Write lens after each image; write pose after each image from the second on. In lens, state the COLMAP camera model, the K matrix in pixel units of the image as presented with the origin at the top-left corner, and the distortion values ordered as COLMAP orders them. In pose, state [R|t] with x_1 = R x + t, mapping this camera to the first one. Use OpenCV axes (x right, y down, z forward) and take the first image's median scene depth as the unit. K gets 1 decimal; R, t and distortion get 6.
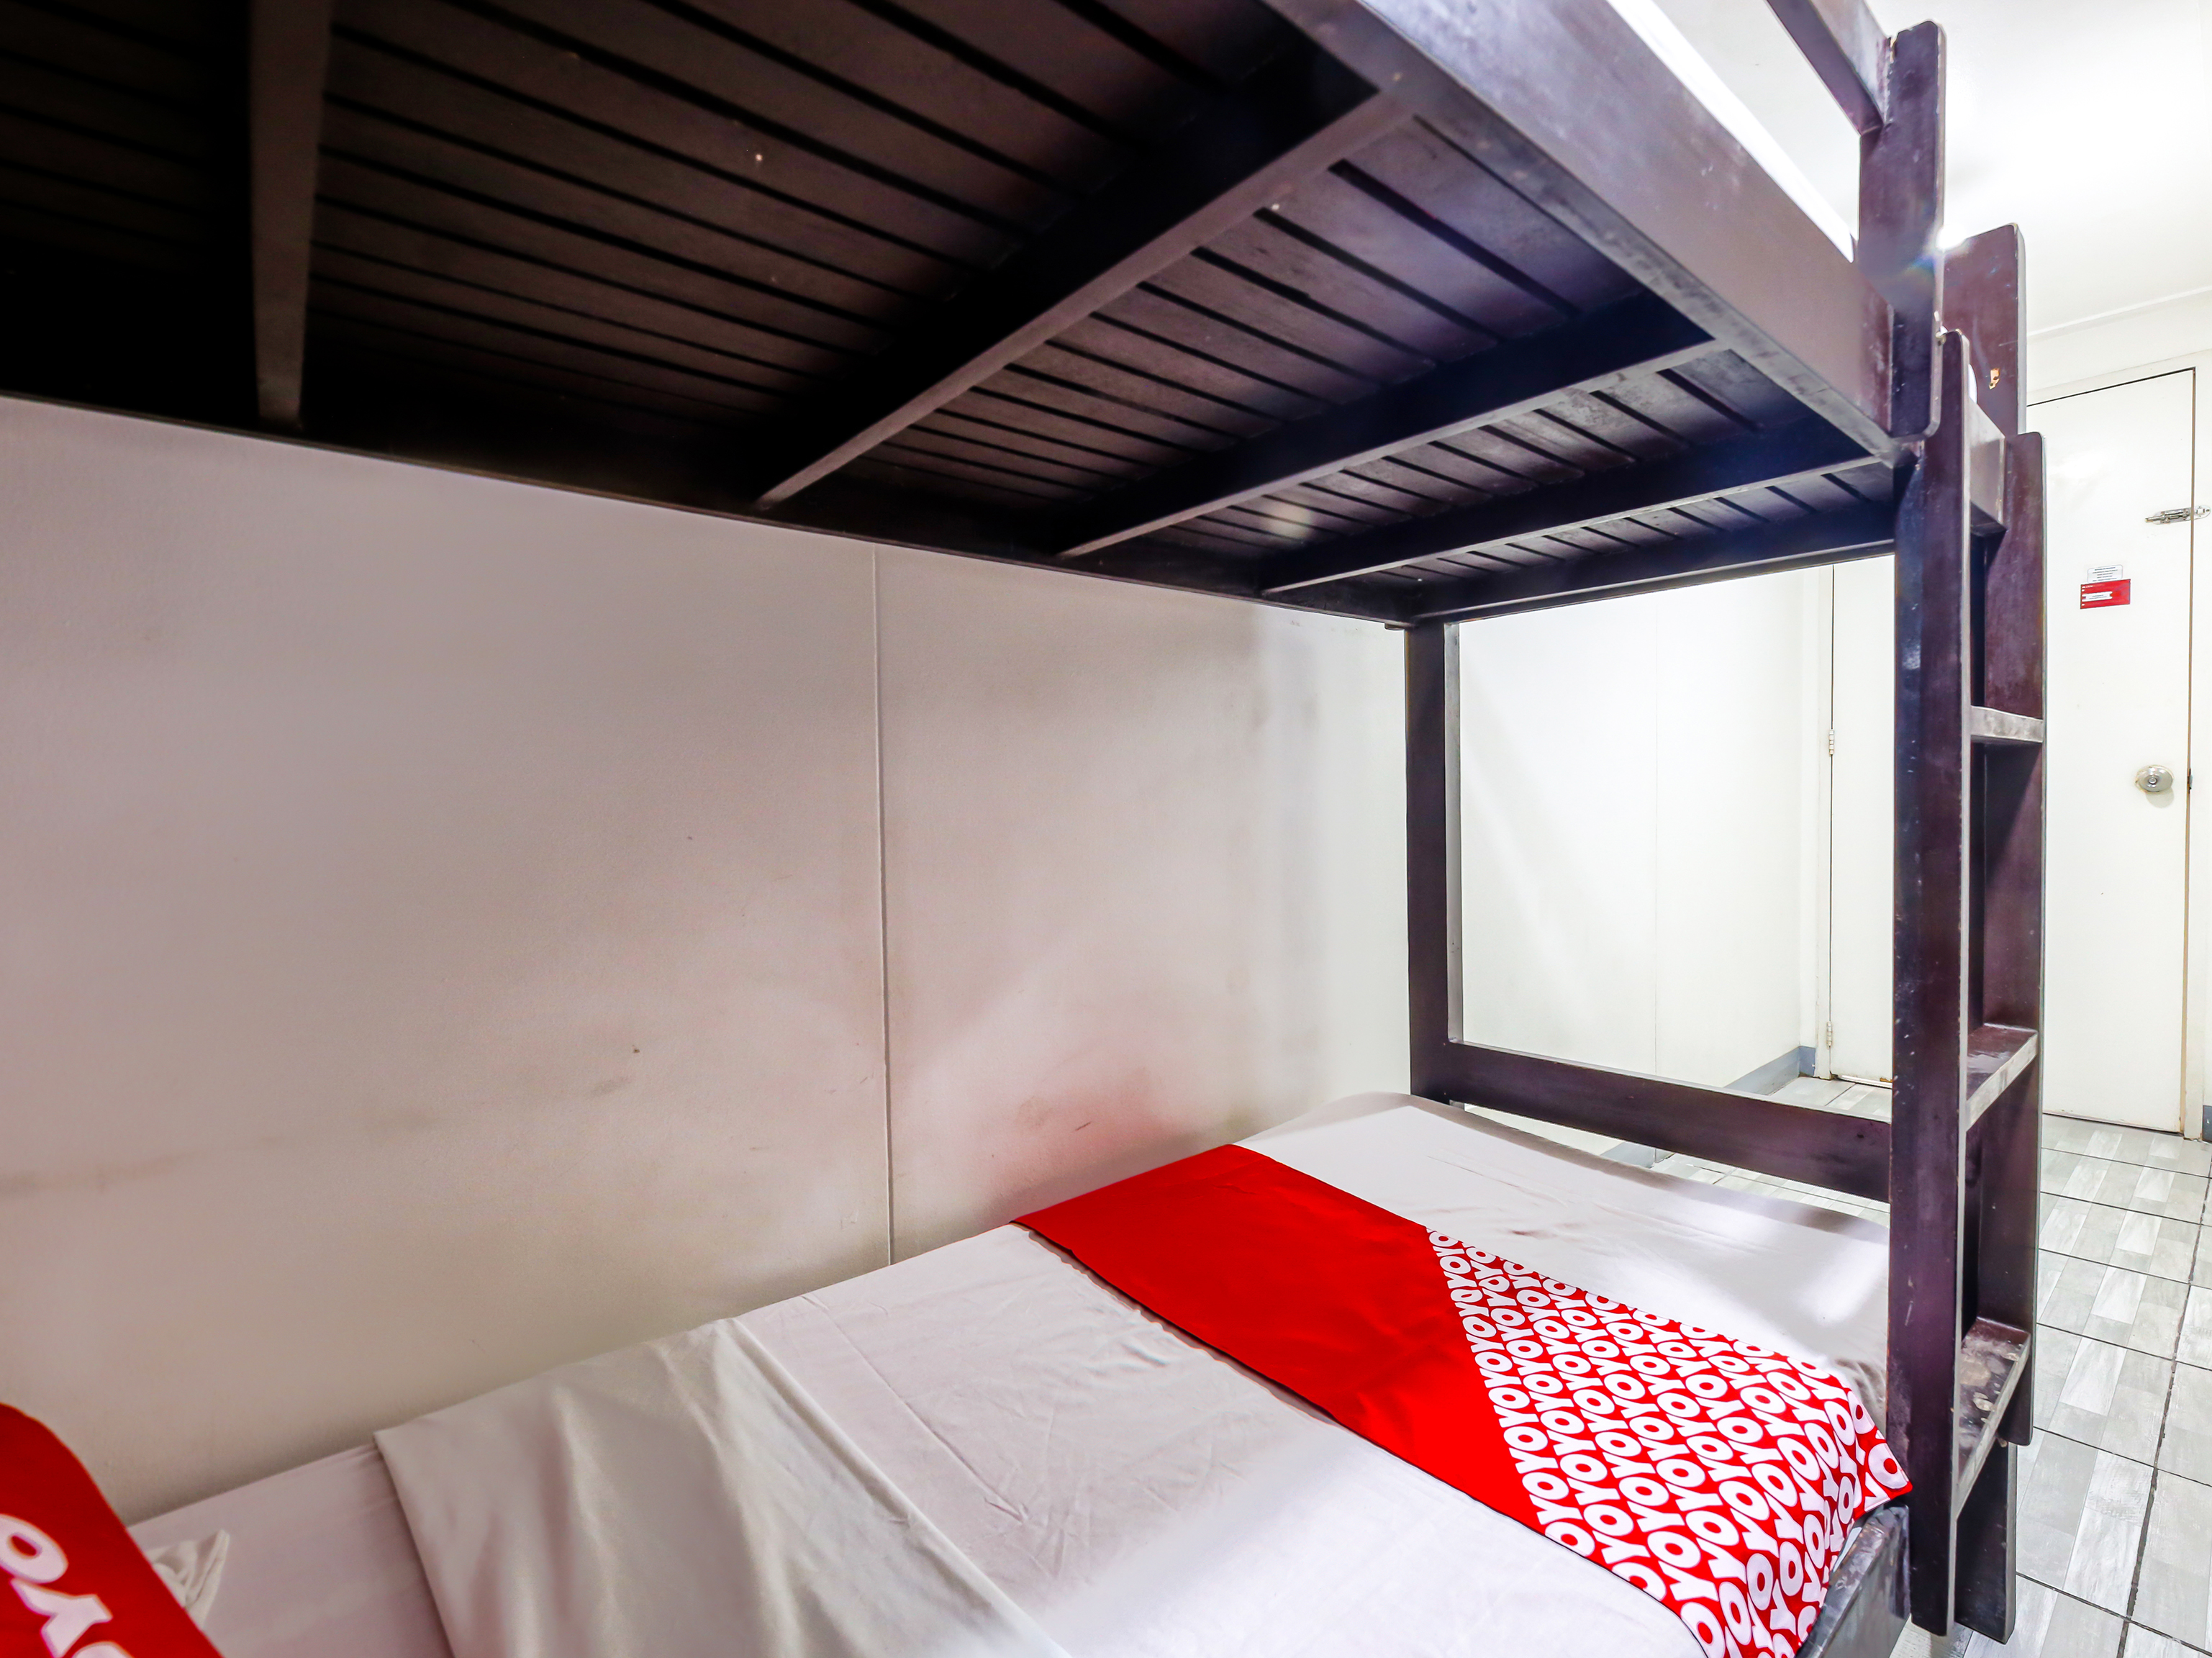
lens RADIAL K [[1001.1, 0, 1107.9], [0, 1001.1, 831.2], [0, 0, 1]] dist [0.003978, -0.002985]
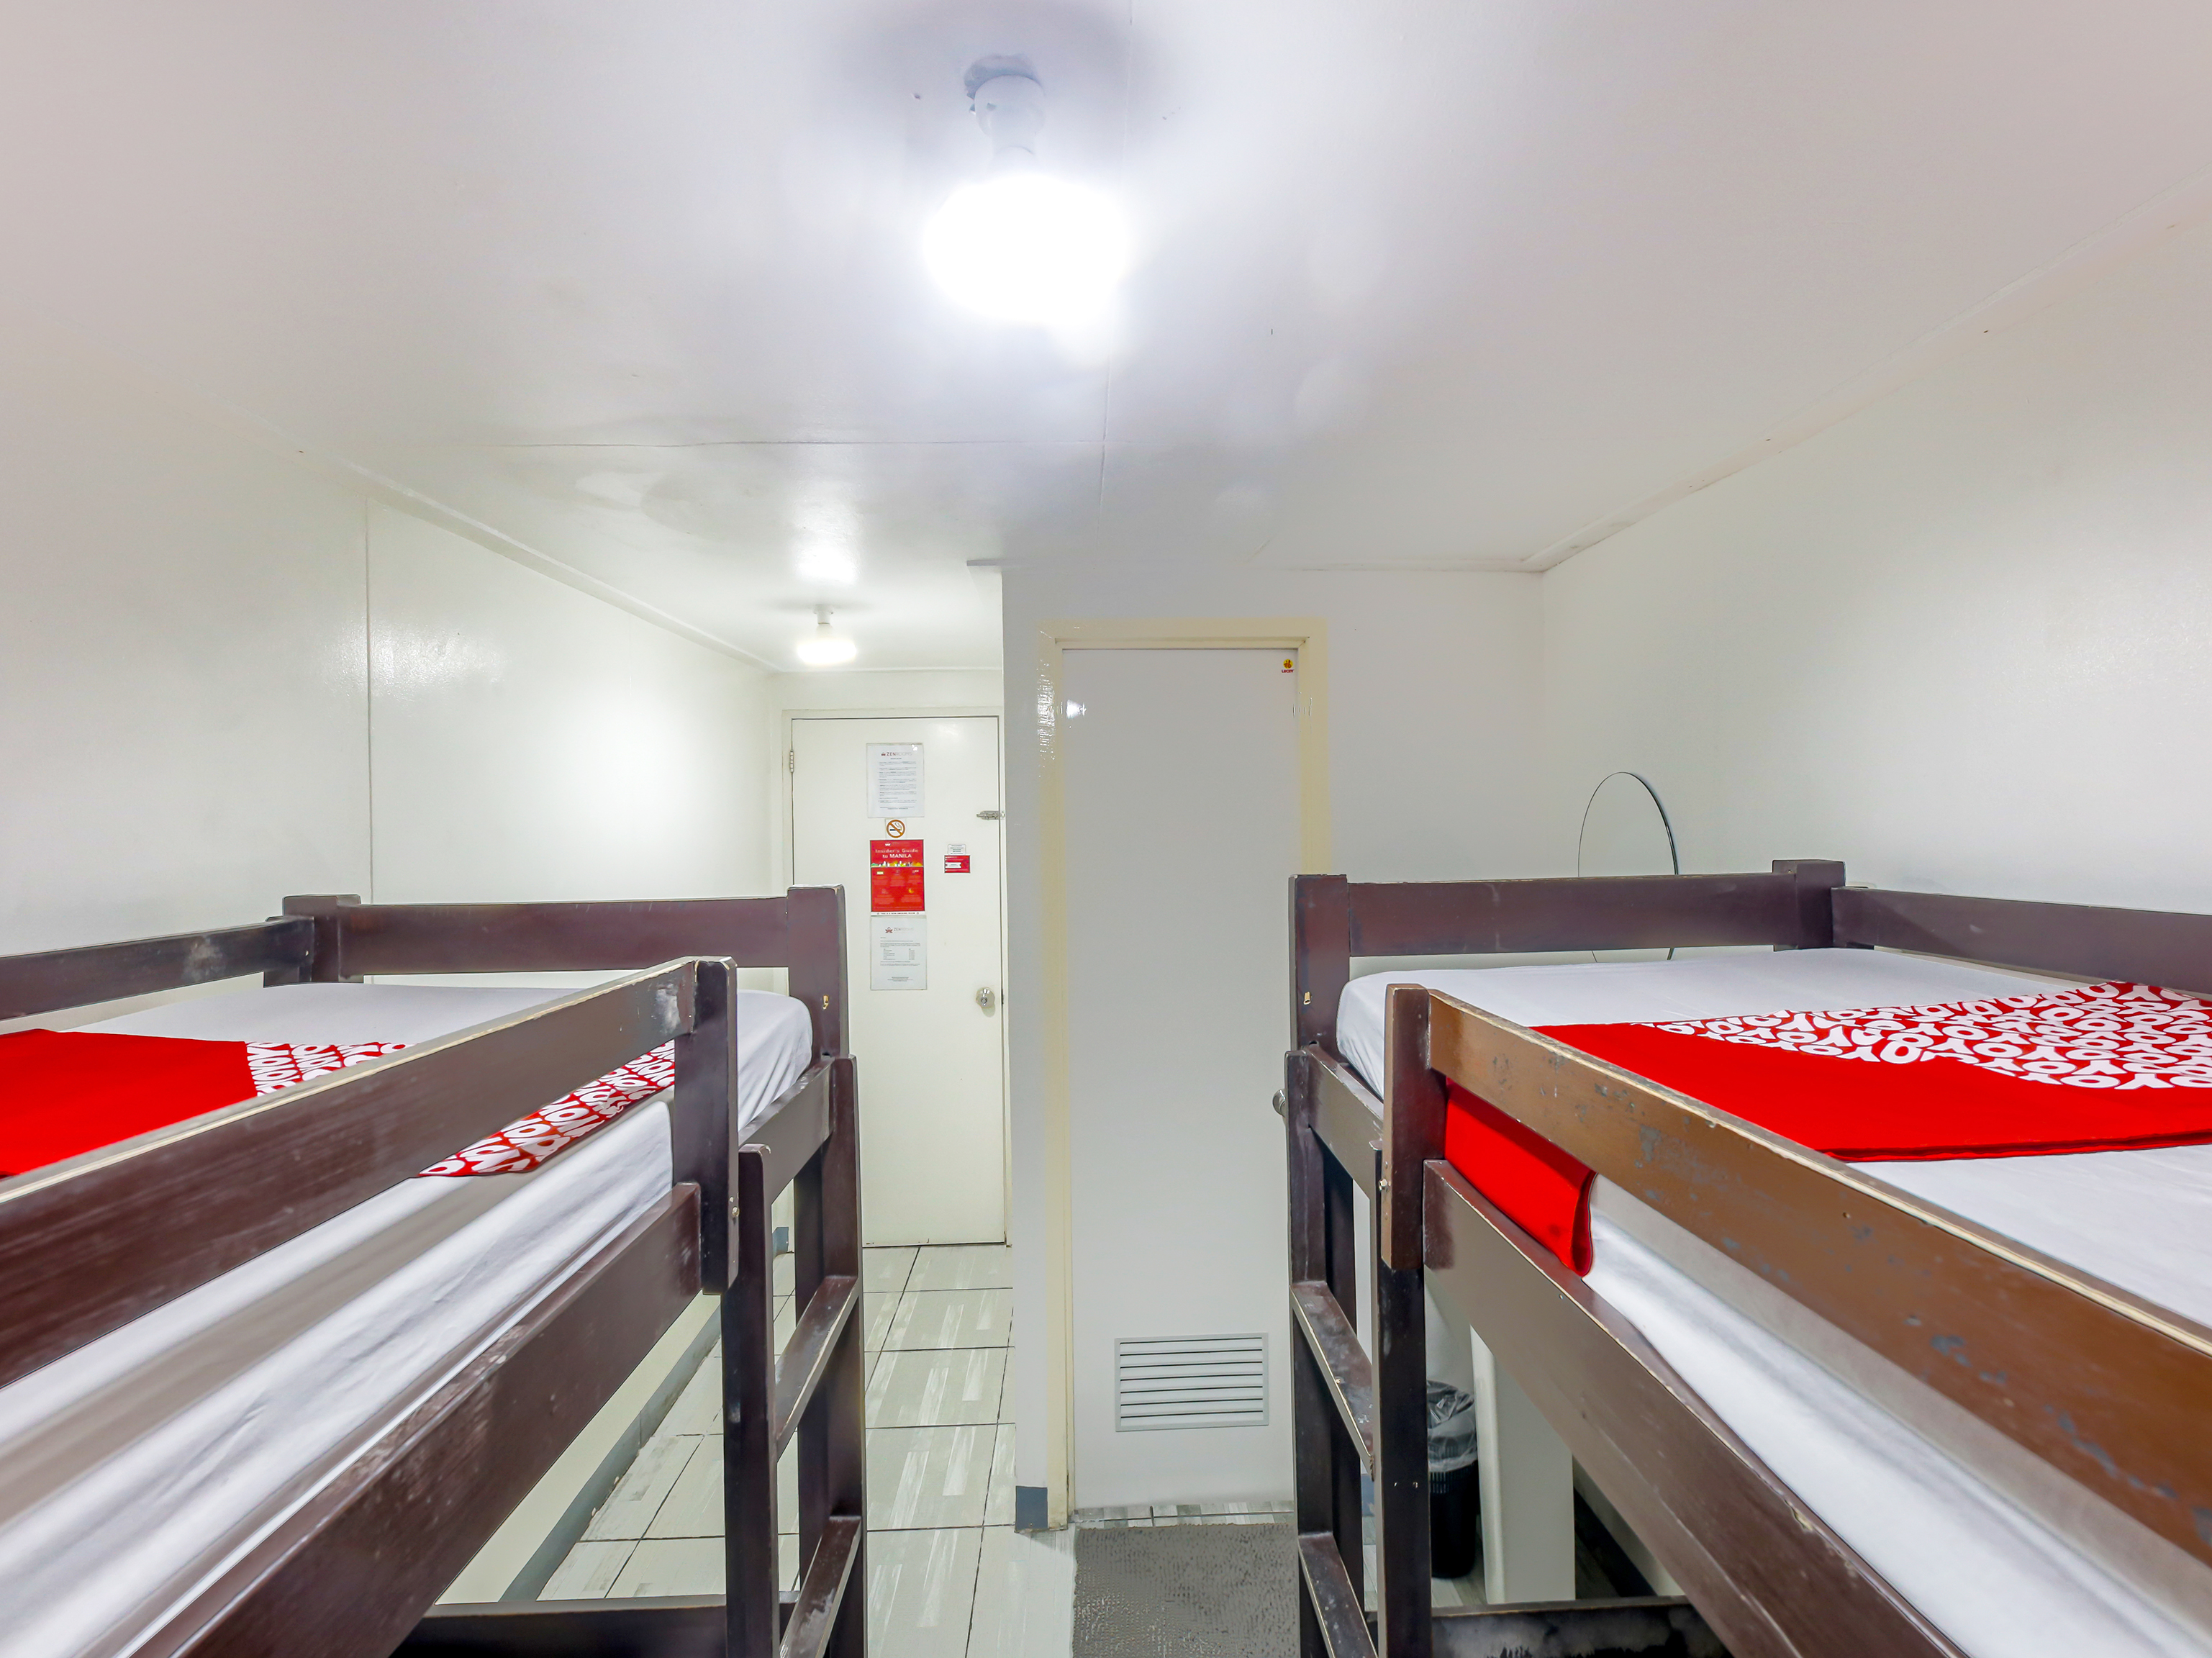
lens RADIAL K [[1001.1, 0, 1089.9], [0, 1001.1, 813.6], [0, 0, 1]] dist [0.003978, -0.002985]
pose [[0.643778, 0.001425, 0.765211, 0.134365], [0.027494, 0.999310, -0.024992, -0.698465], [-0.764718, 0.037128, 0.643294, -0.094237]]
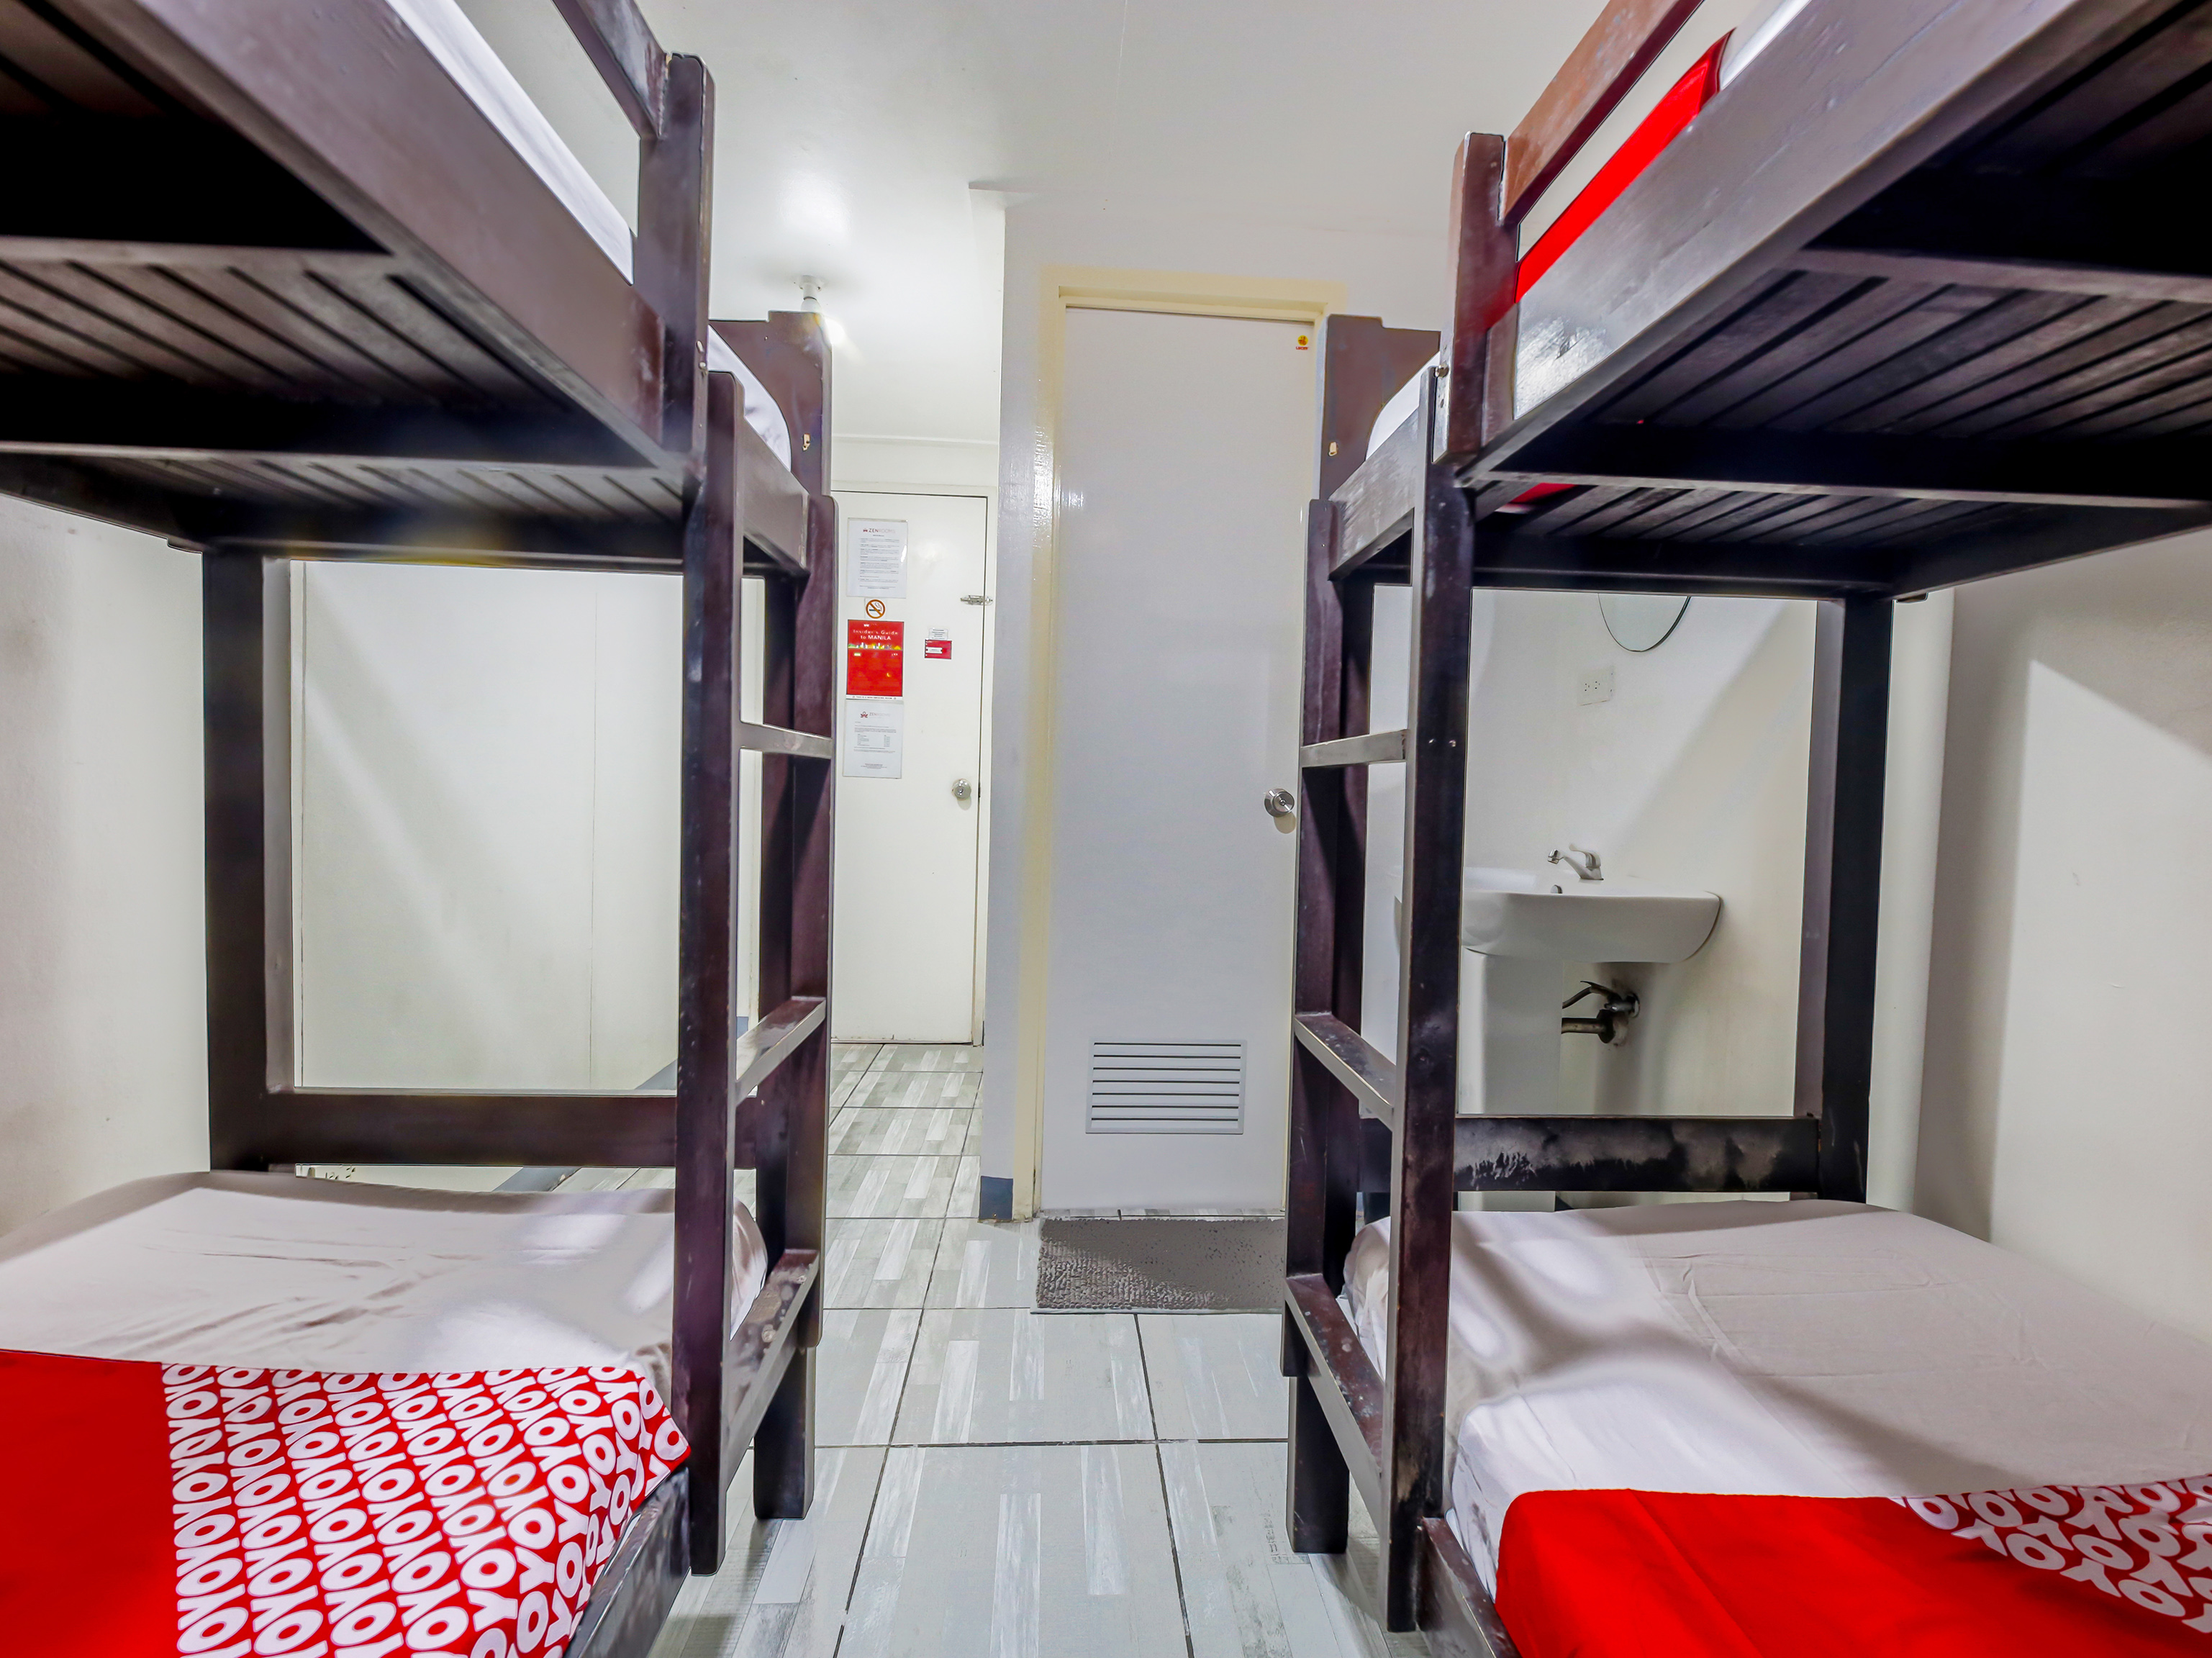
lens RADIAL K [[1001.1, 0, 1097.5], [0, 1001.1, 833.8], [0, 0, 1]] dist [0.003978, -0.002985]
pose [[0.616084, 0.002933, 0.787675, 0.192806], [-0.015682, 0.999841, 0.008543, -0.013825], [-0.787524, -0.017615, 0.616032, 0.011278]]
